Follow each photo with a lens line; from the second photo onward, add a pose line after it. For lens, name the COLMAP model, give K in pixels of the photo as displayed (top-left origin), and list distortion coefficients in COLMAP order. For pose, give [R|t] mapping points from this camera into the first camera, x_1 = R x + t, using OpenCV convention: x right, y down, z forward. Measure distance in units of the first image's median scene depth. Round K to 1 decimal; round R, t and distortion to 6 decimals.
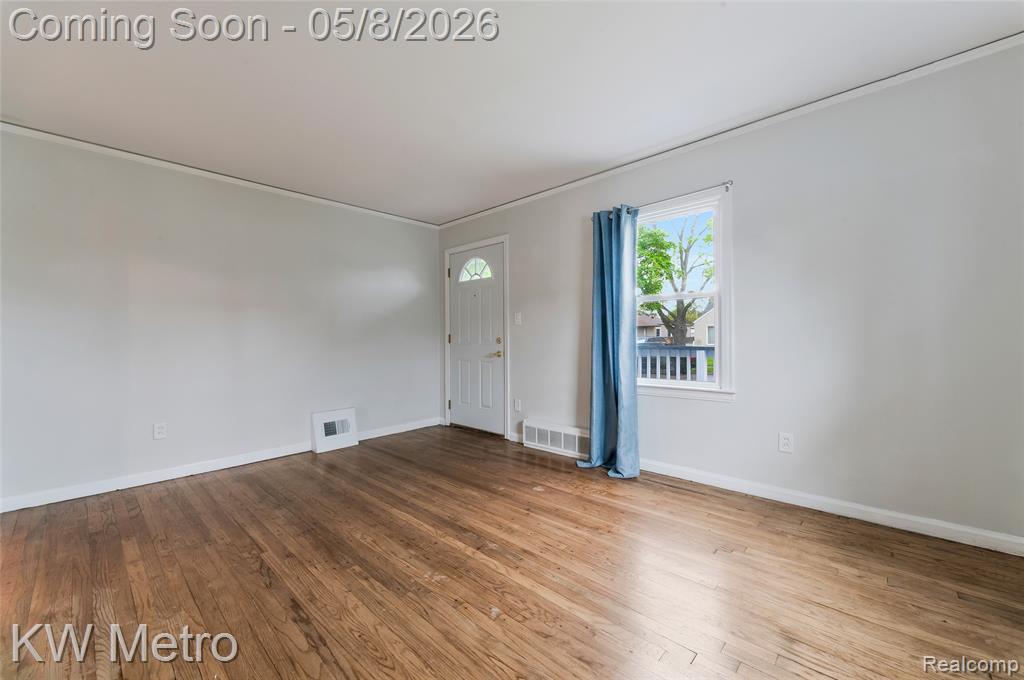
lens RADIAL K [[400.7, 0, 514.9], [0, 400.7, 335.5], [0, 0, 1]] dist [-0.000097, 0.000125]
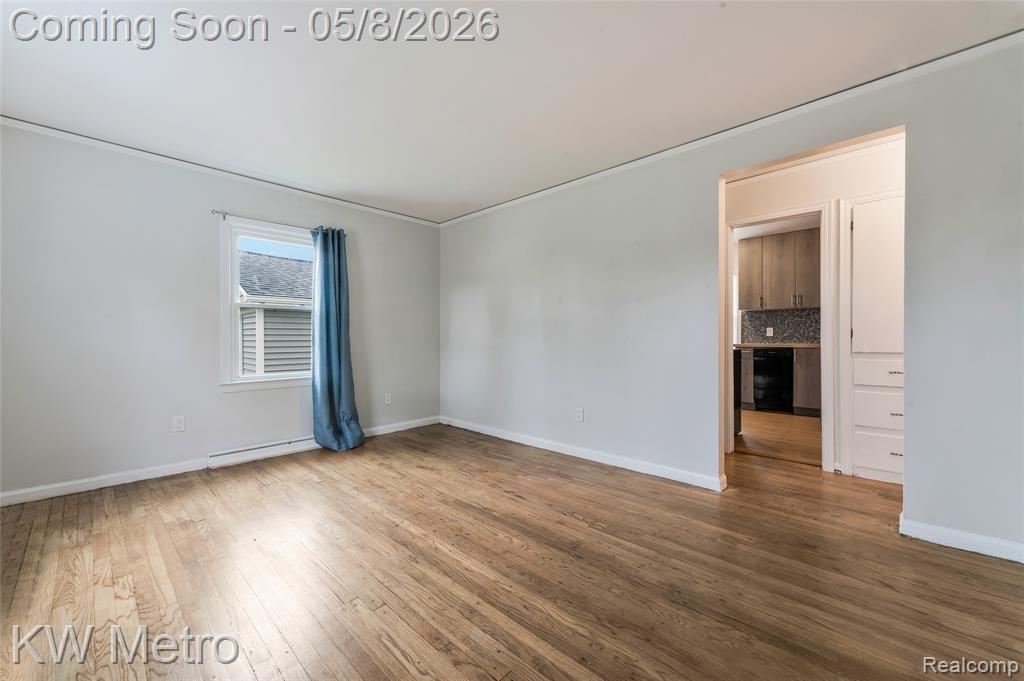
lens RADIAL K [[400.7, 0, 519.4], [0, 400.7, 339.4], [0, 0, 1]] dist [-0.000097, 0.000125]
pose [[-0.999826, 0.017795, -0.005522, -0.458839], [0.017793, 0.999842, 0.000329, 0.016331], [0.005527, 0.000231, -0.999985, 2.230081]]
